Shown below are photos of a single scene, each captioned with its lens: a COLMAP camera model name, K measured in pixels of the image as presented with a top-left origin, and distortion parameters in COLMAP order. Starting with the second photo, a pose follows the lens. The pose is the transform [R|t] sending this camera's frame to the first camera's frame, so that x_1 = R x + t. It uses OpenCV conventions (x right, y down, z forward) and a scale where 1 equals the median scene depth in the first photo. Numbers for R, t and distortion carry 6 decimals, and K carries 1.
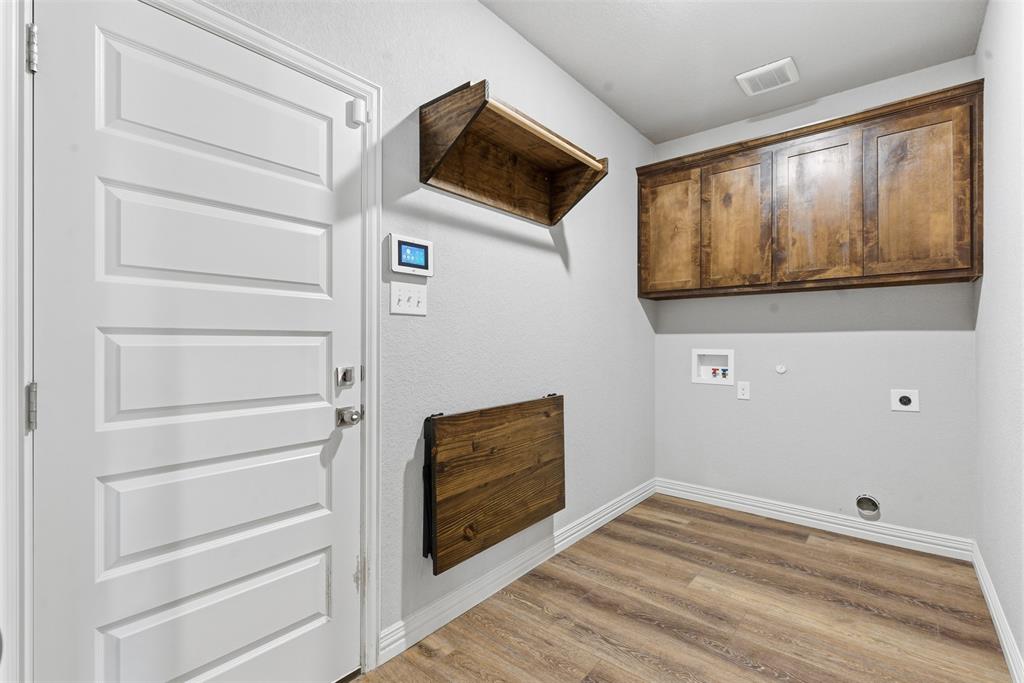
lens RADIAL K [[467.1, 0, 512.0], [0, 467.1, 341.5], [0, 0, 1]] dist [0.003955, -0.000047]
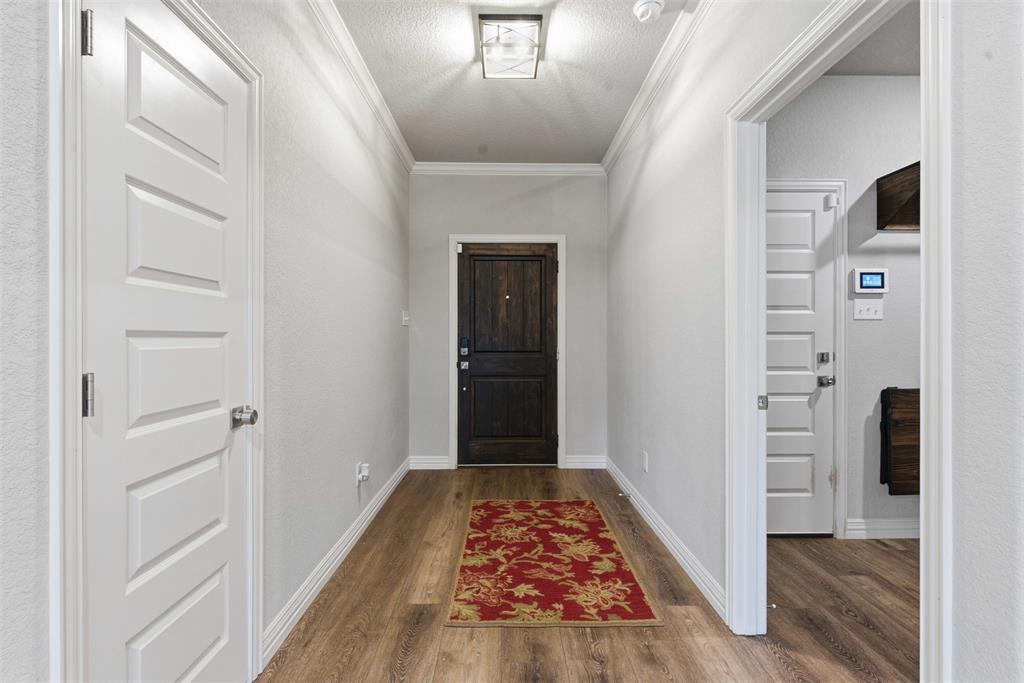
lens RADIAL K [[467.1, 0, 512.0], [0, 467.1, 341.5], [0, 0, 1]] dist [0.003955, -0.000047]
pose [[0.657257, 0.000583, -0.753666, 0.173230], [0.003182, 0.999989, 0.003550, 0.004533], [0.753660, -0.004731, 0.657248, -0.916195]]
